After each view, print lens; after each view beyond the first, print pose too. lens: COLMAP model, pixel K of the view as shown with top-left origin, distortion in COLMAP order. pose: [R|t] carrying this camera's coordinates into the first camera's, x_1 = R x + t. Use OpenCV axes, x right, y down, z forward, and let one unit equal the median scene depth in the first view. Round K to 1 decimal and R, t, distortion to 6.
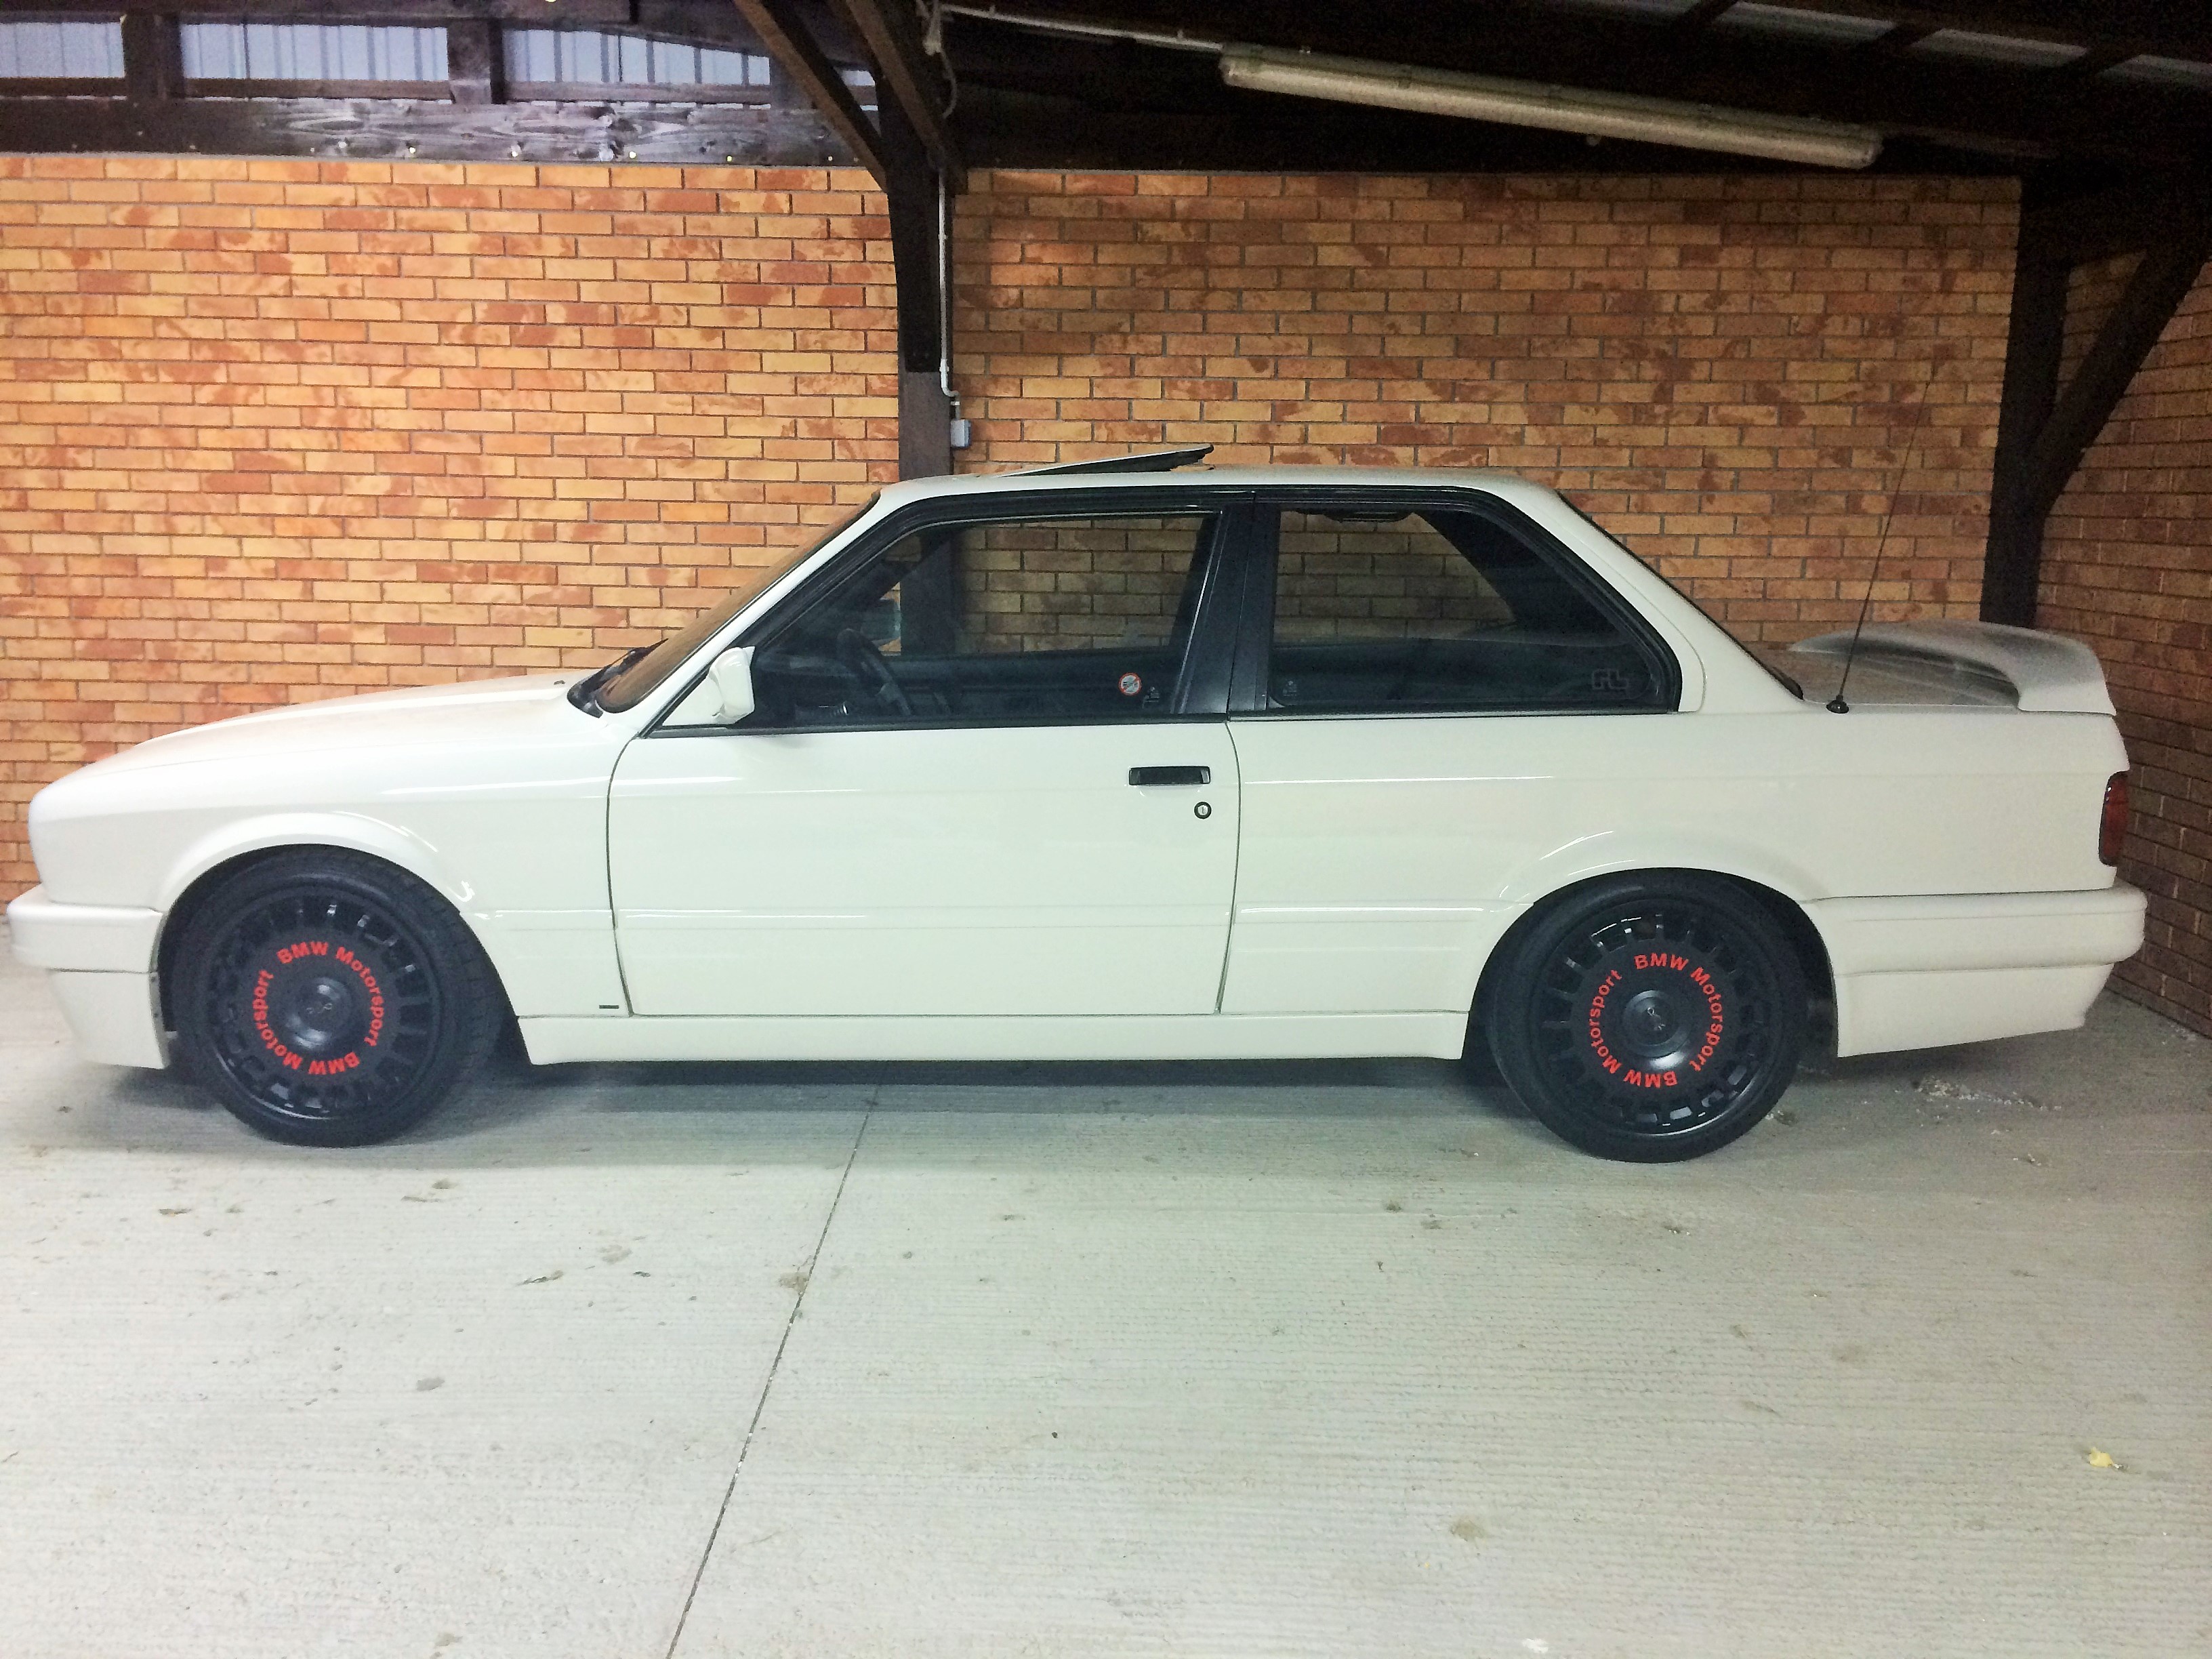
lens RADIAL K [[1932.8, 0, 1106.0], [0, 1932.8, 829.5], [0, 0, 1]] dist [0.094199, -0.151495]
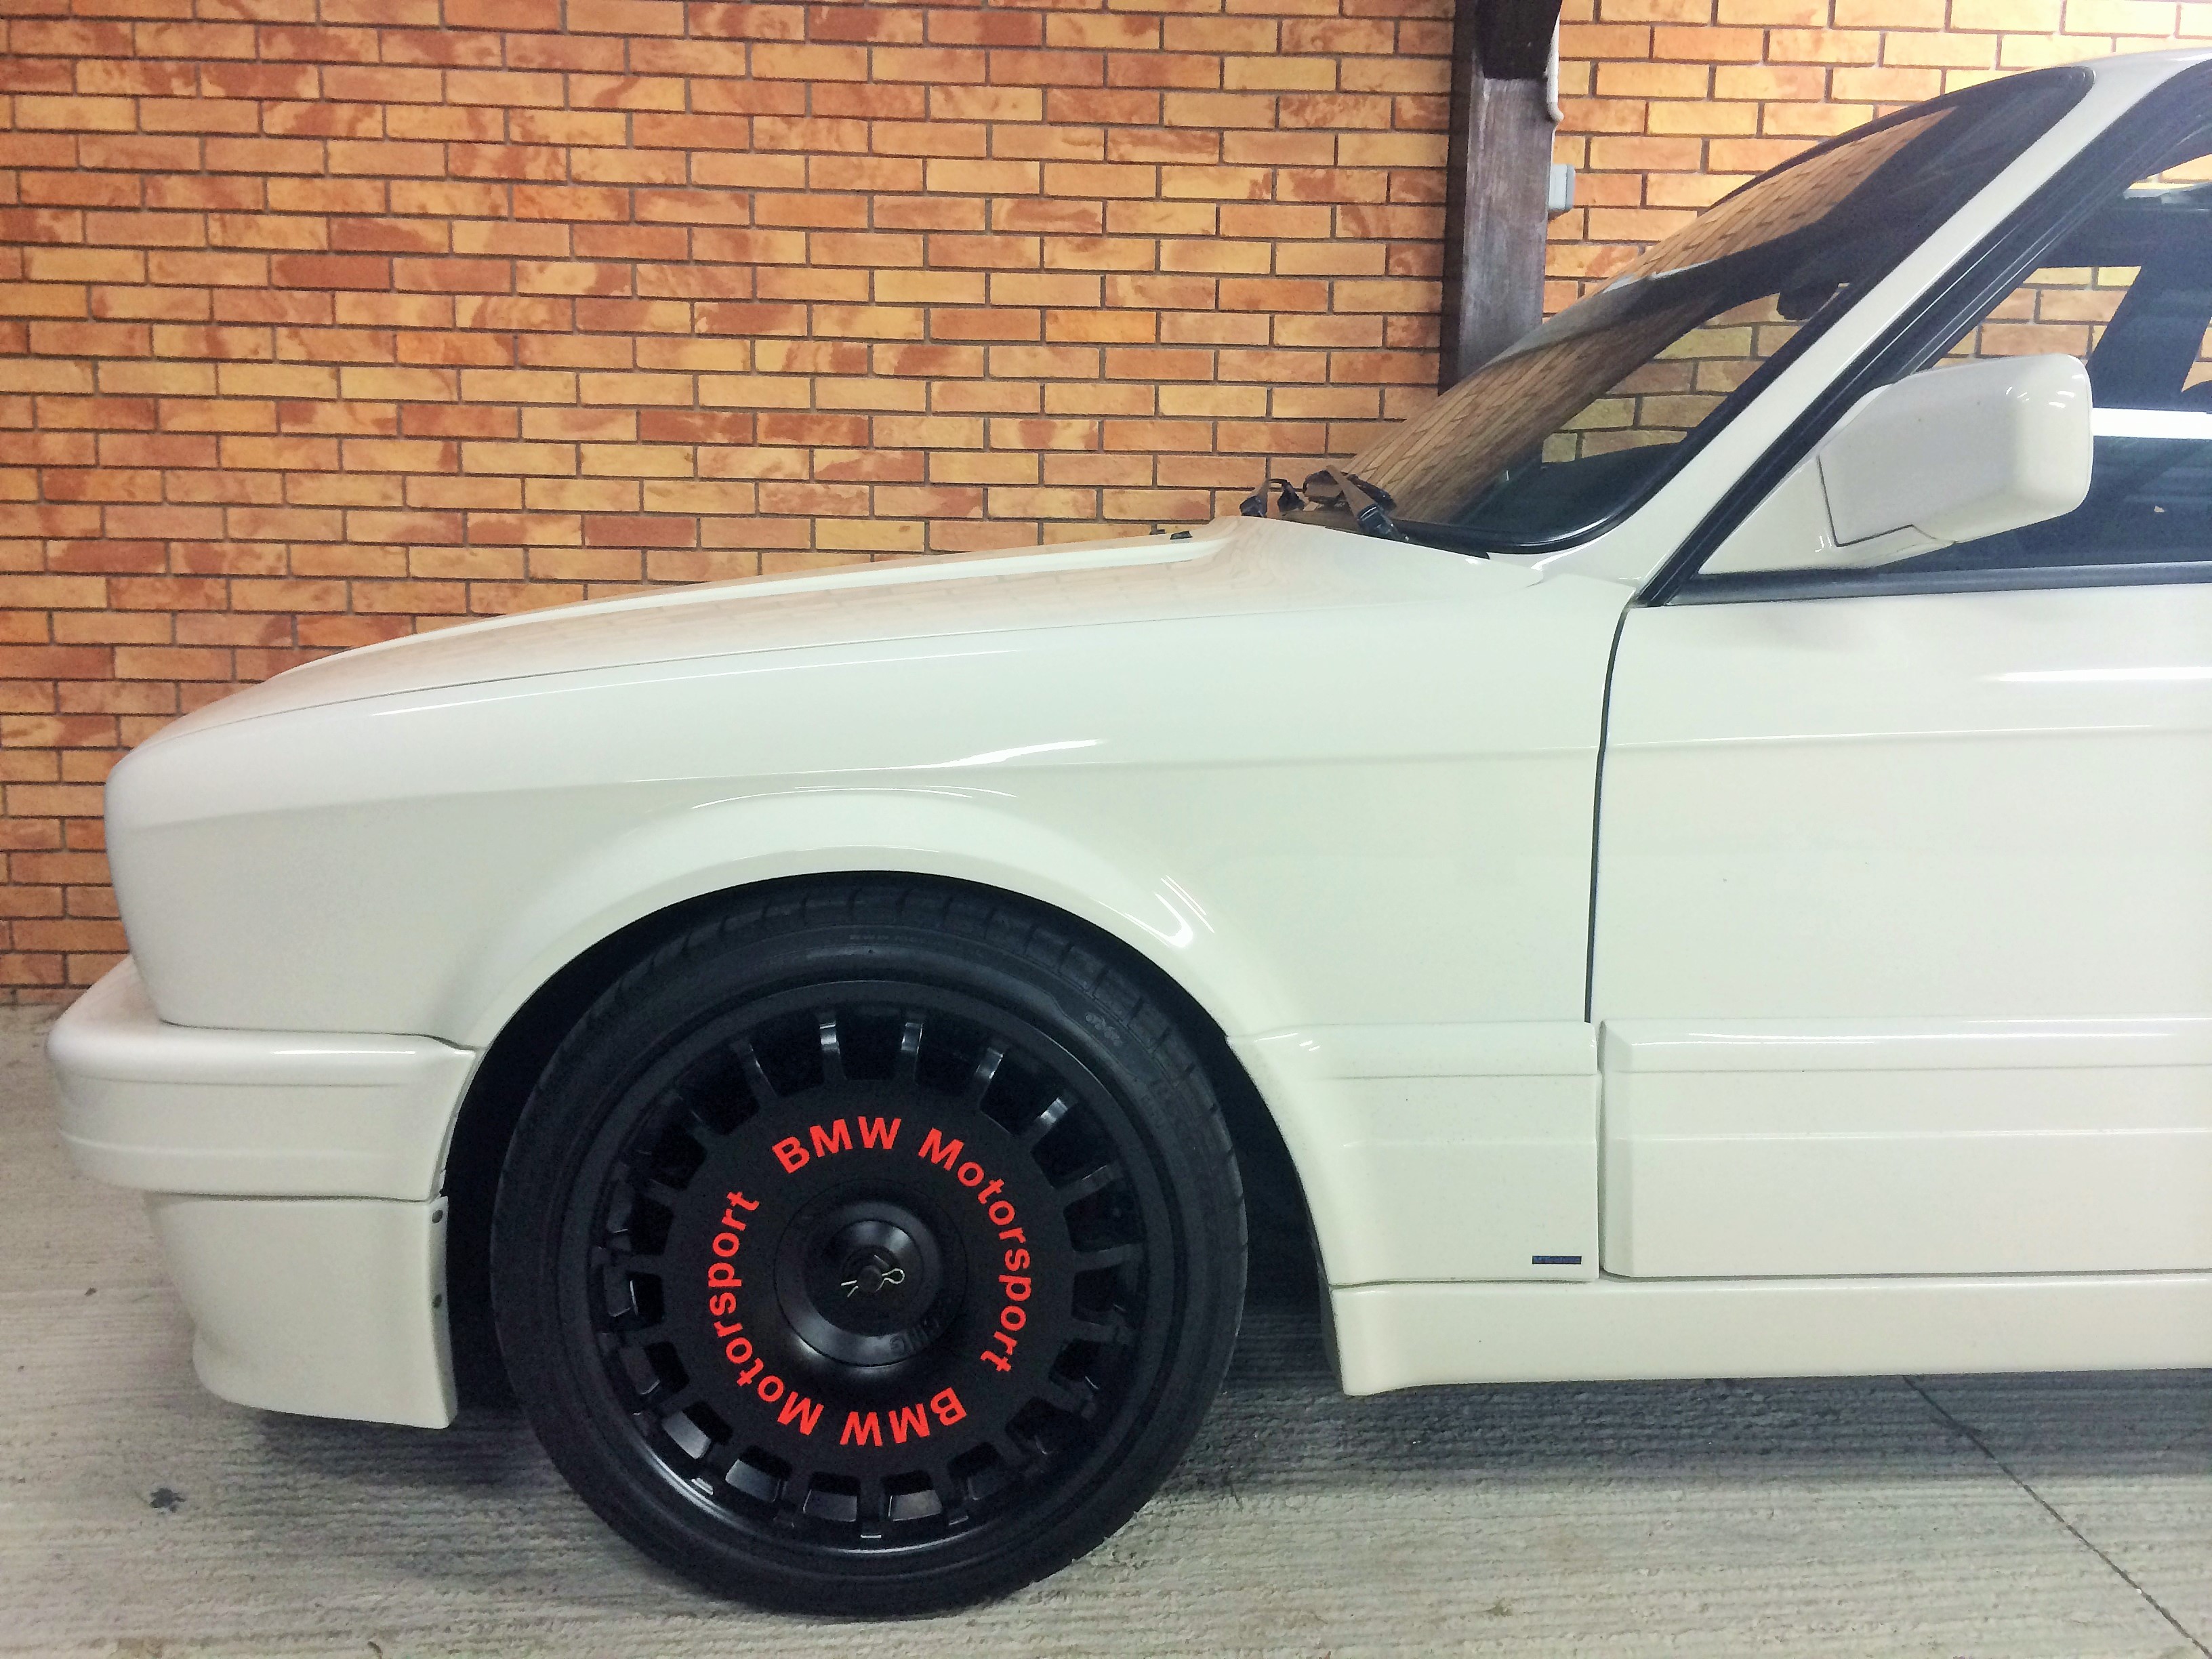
lens RADIAL K [[1927.8, 0, 1106.0], [0, 1927.8, 829.5], [0, 0, 1]] dist [0.085952, -0.126994]
pose [[0.997555, -0.010365, 0.069114, -0.253720], [0.011500, 0.999805, -0.016043, 0.003779], [-0.068934, 0.016799, 0.997480, 0.398796]]
